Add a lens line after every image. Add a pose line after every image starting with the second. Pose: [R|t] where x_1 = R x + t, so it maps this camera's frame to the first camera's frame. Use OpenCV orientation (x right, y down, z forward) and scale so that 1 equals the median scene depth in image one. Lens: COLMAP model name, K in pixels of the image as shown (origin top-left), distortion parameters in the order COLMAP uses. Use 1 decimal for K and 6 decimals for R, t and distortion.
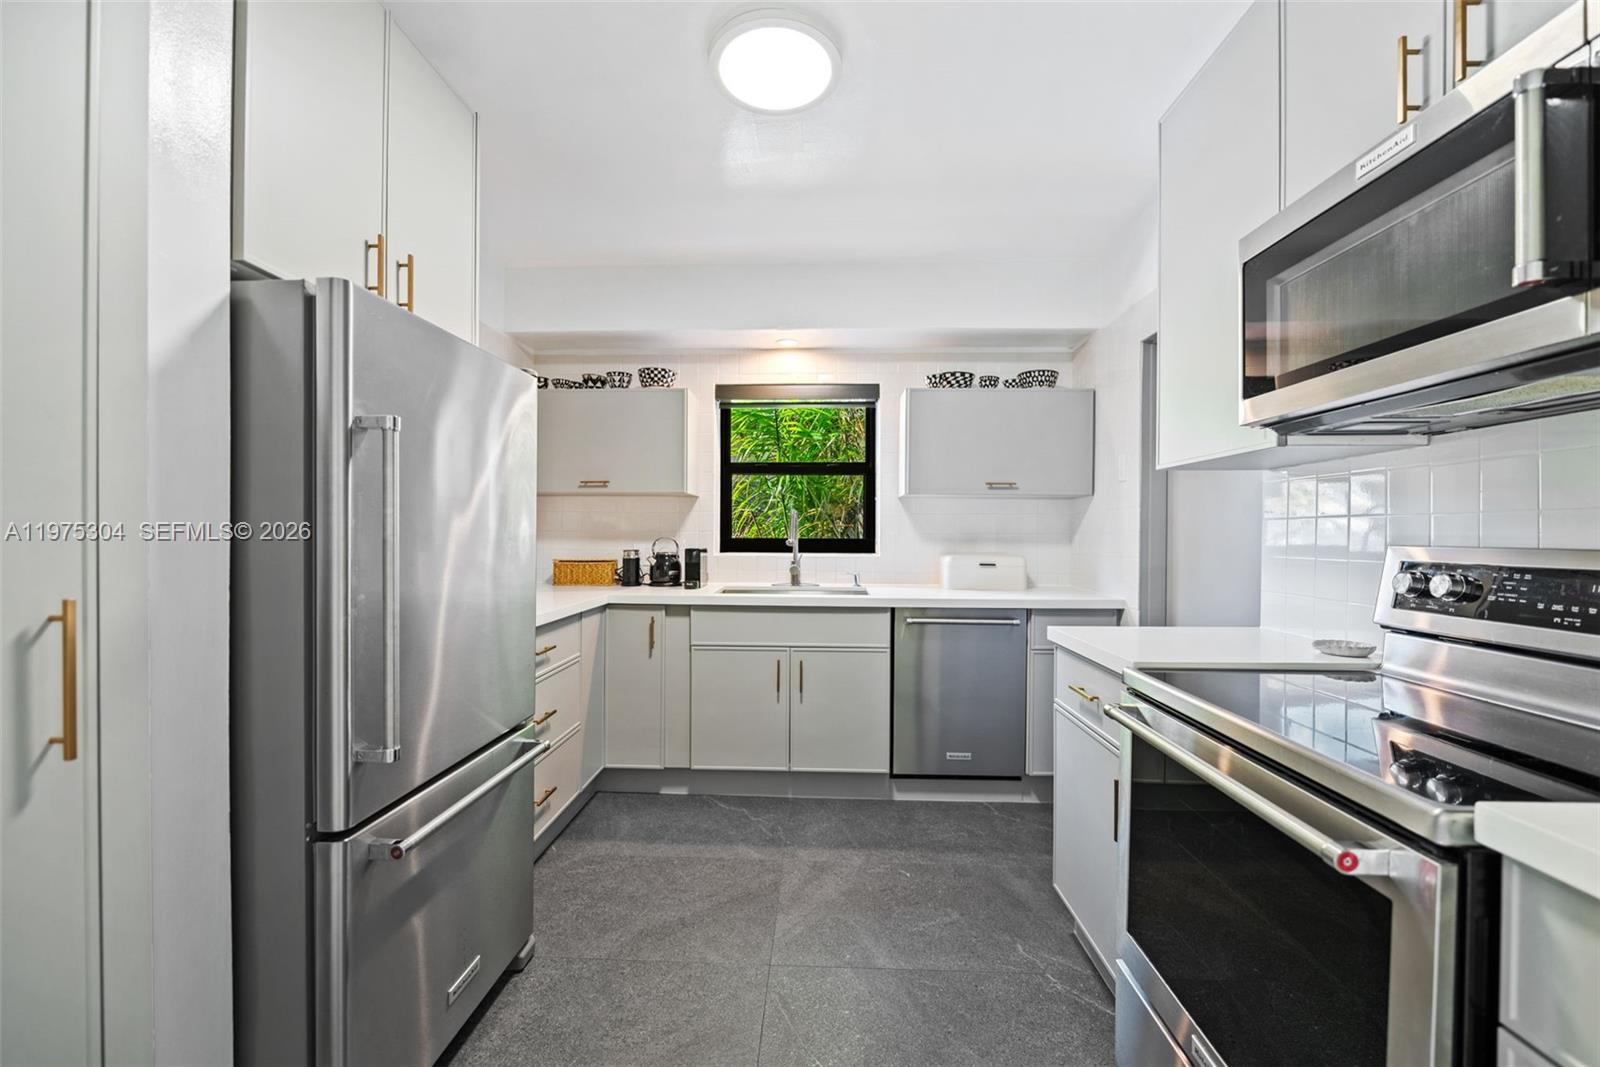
lens RADIAL K [[641.1, 0, 815.5], [0, 641.1, 533.6], [0, 0, 1]] dist [-0.003718, -0.000969]
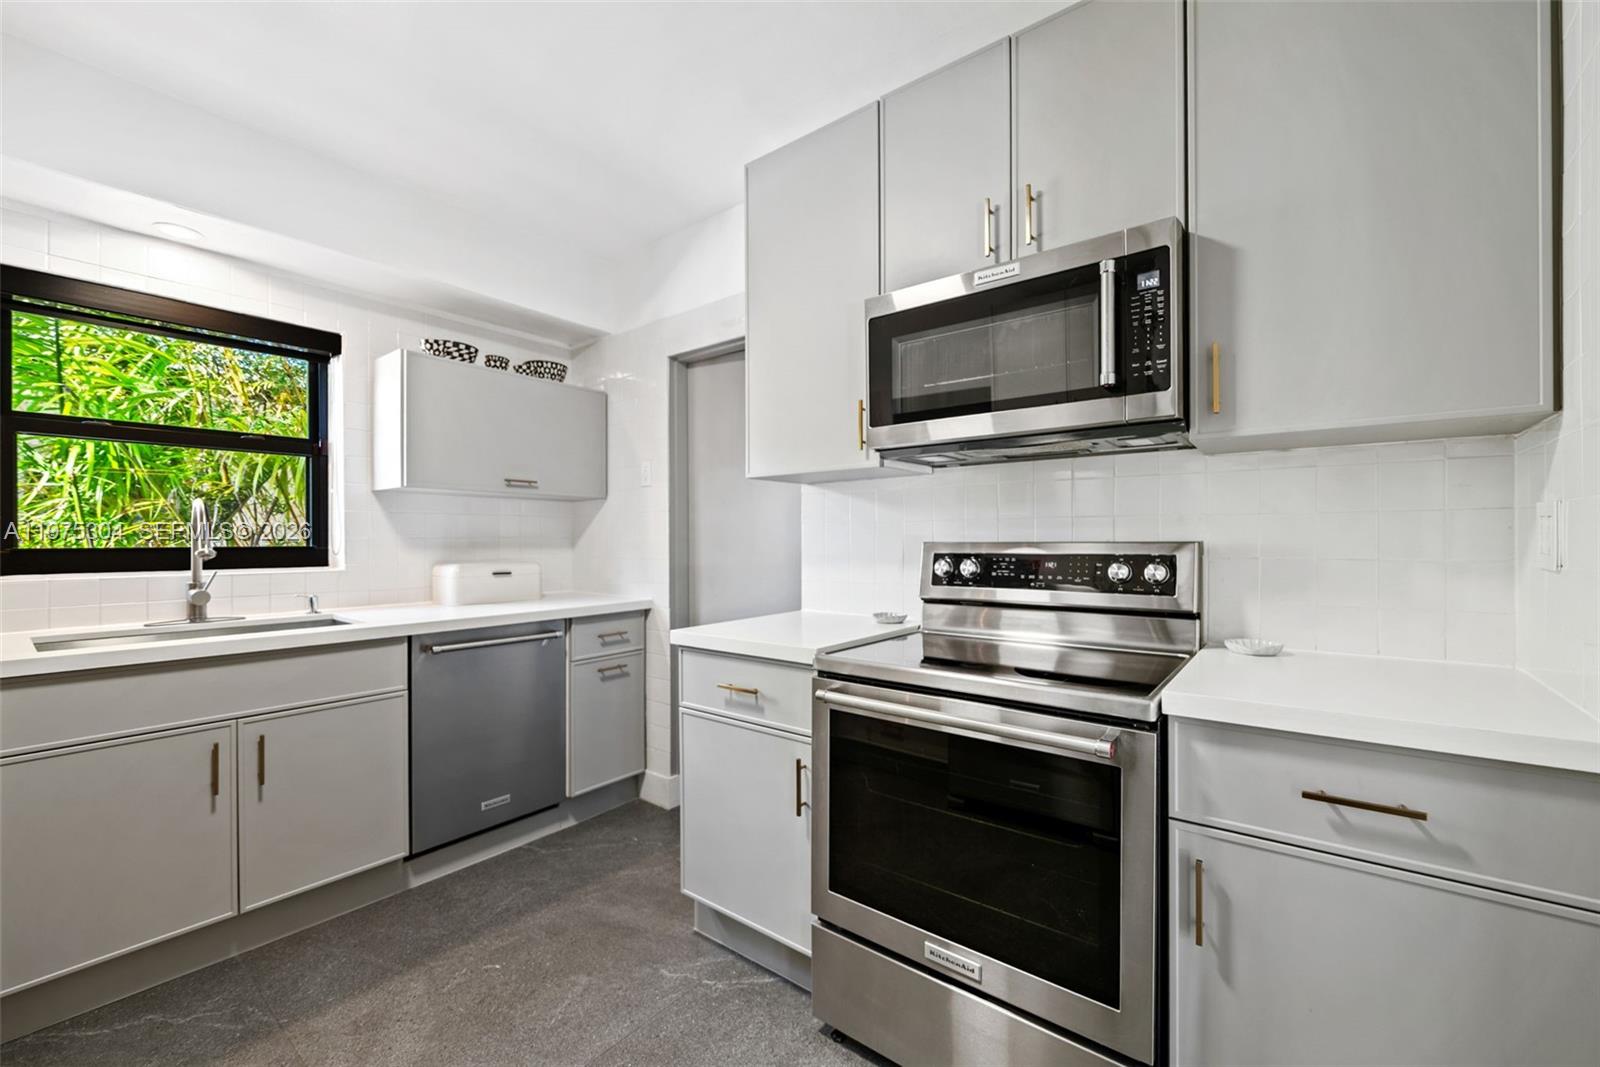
lens RADIAL K [[641.1, 0, 806.0], [0, 641.1, 538.1], [0, 0, 1]] dist [-0.003718, -0.000969]
pose [[0.600366, -0.006920, 0.799695, -0.202924], [0.007785, 0.999966, 0.002808, 0.001571], [-0.799687, 0.004540, 0.600399, 0.170493]]
